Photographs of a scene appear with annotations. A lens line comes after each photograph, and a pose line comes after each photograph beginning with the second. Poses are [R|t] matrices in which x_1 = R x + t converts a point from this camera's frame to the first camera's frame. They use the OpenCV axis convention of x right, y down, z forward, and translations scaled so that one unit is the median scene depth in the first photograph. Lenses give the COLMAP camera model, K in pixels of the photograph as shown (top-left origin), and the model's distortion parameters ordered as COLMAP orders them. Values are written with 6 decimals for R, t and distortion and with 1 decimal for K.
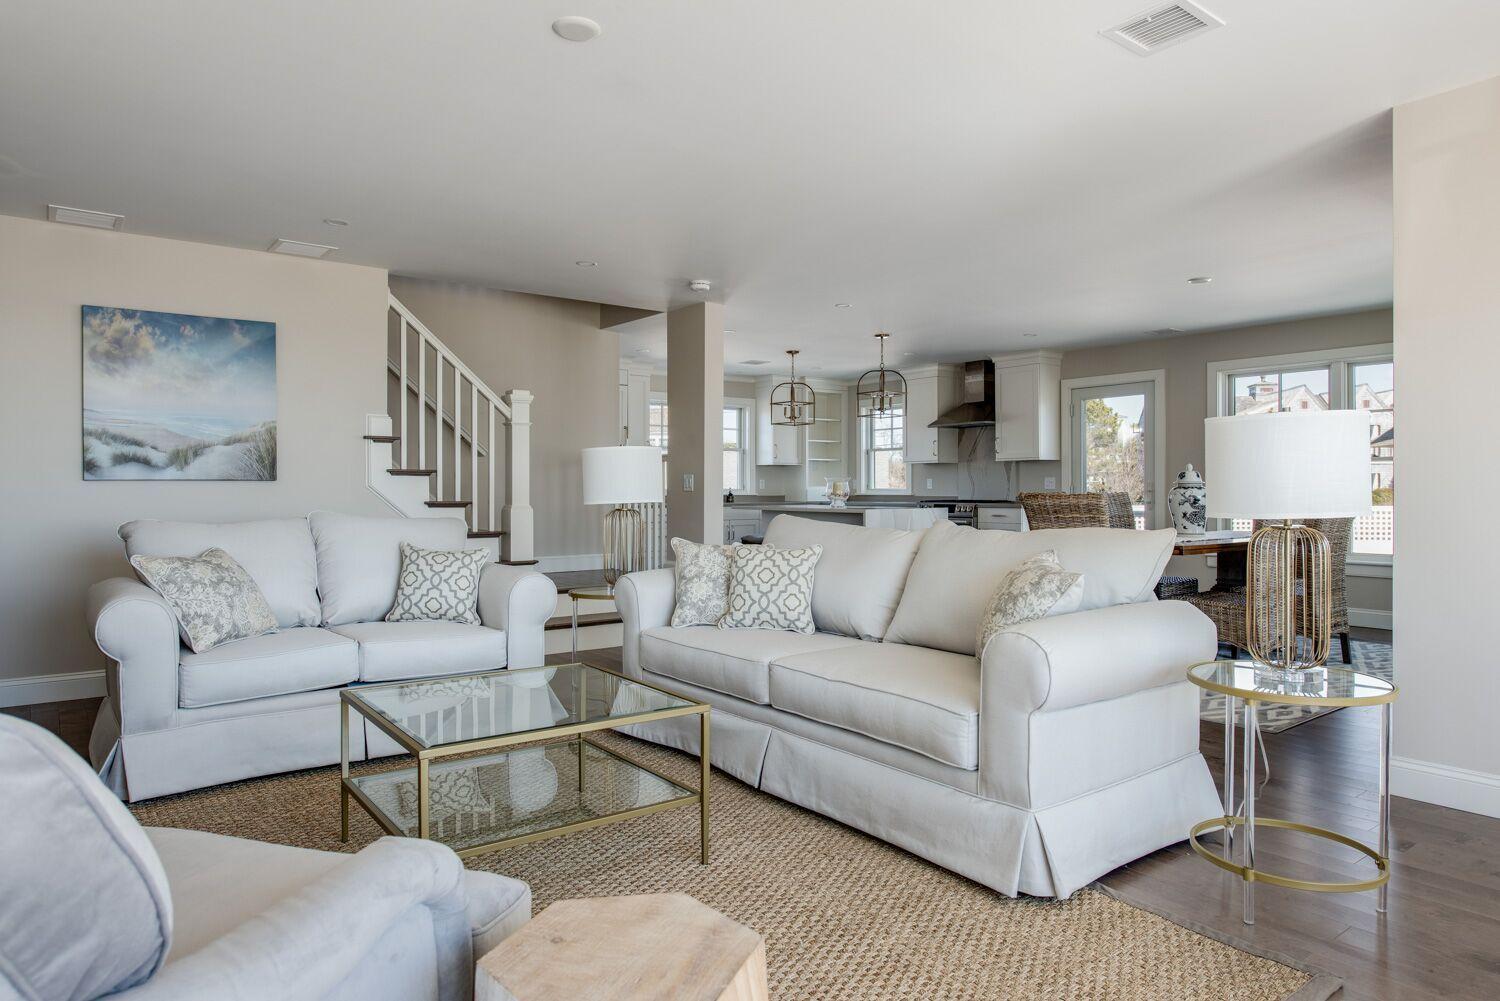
lens RADIAL K [[940.3, 0, 755.1], [0, 940.3, 494.2], [0, 0, 1]] dist [-0.000167, 0.000634]
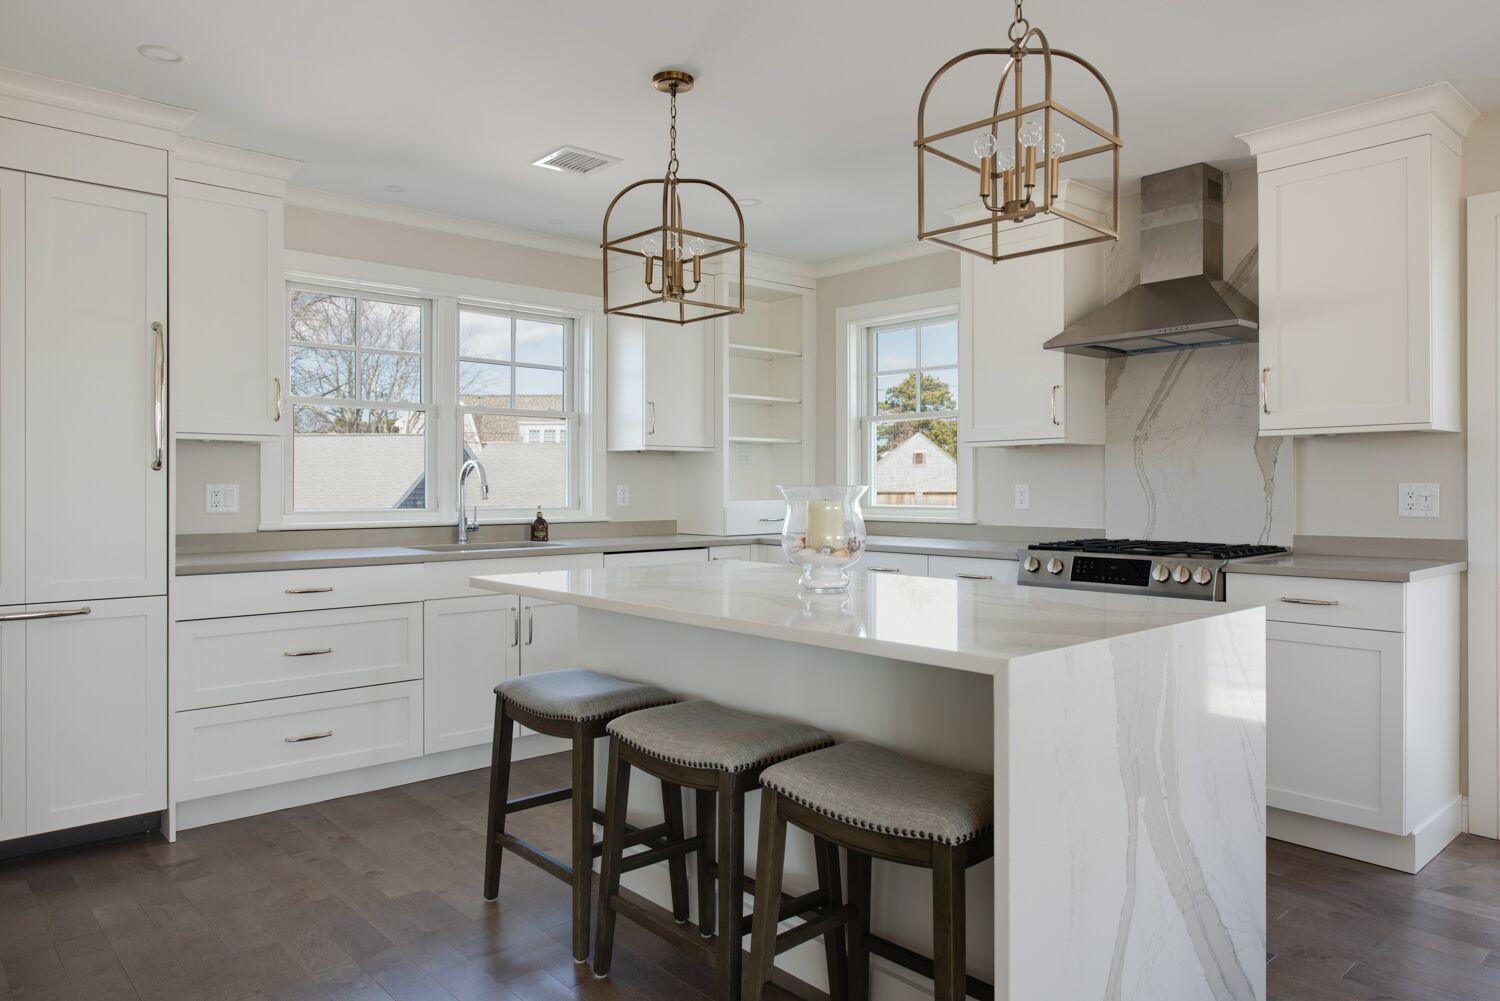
lens RADIAL K [[984.9, 0, 750.0], [0, 984.9, 500.5], [0, 0, 1]] dist [-0.002401, -0.000648]
pose [[0.997429, -0.000936, 0.071654, 0.039975], [0.000357, 0.999967, 0.008103, -0.014098], [-0.071659, -0.008056, 0.997397, 0.646226]]
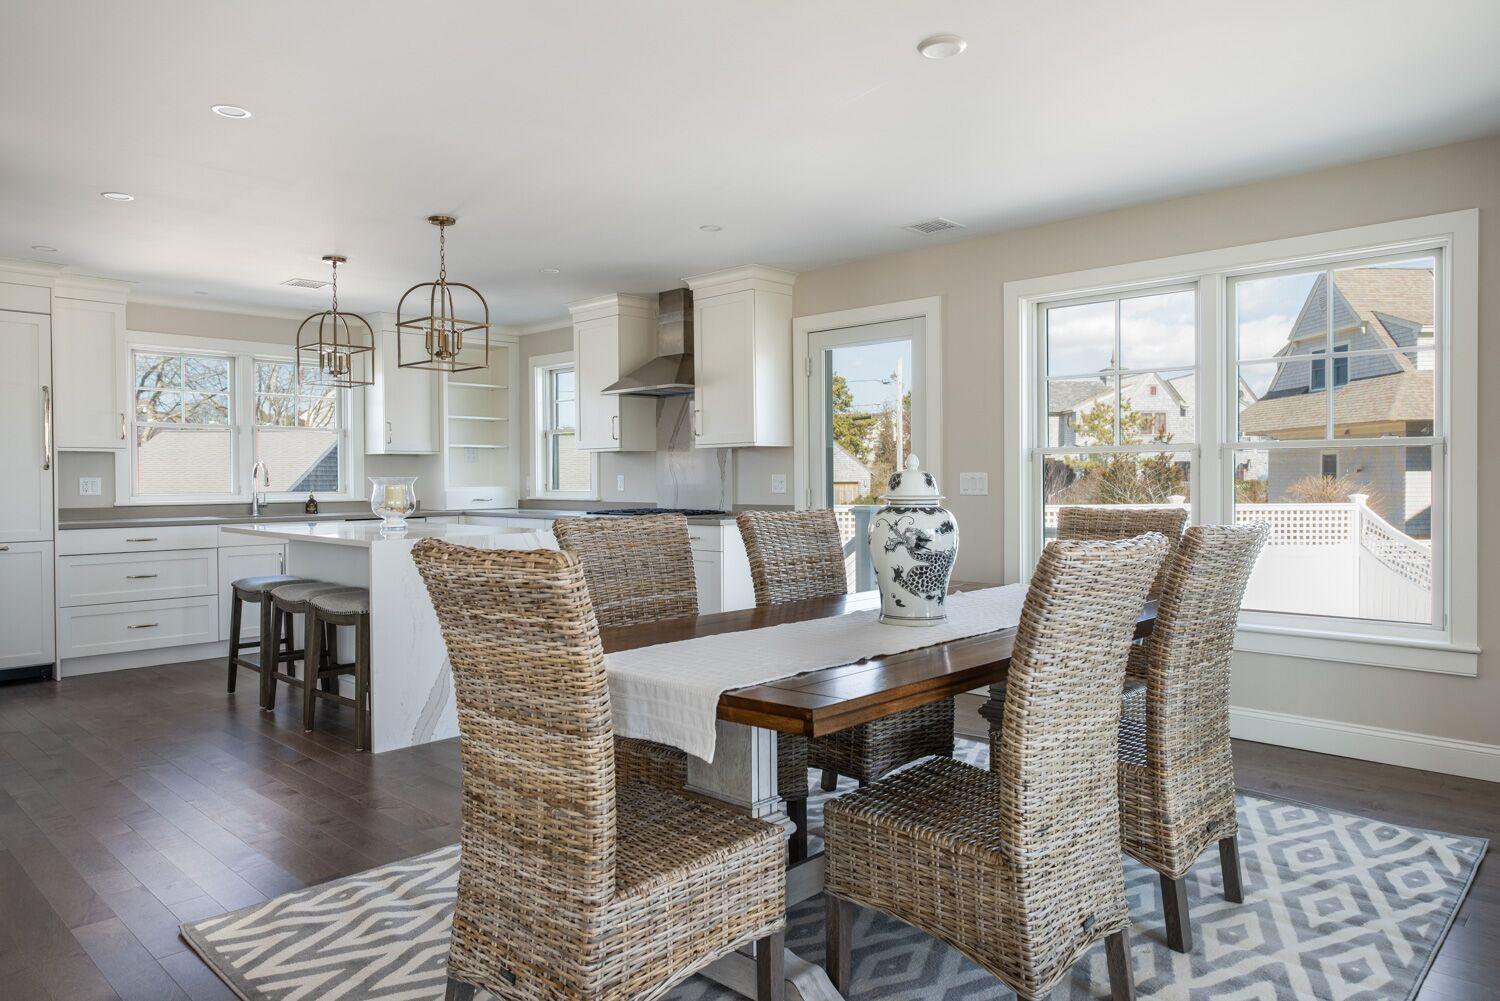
lens RADIAL K [[981.7, 0, 754.9], [0, 981.7, 502.9], [0, 0, 1]] dist [-0.001040, 0.000295]
pose [[0.989469, -0.008138, 0.144516, 0.200082], [0.005152, 0.999766, 0.021022, -0.012200], [-0.144653, -0.020056, 0.989279, 0.346597]]
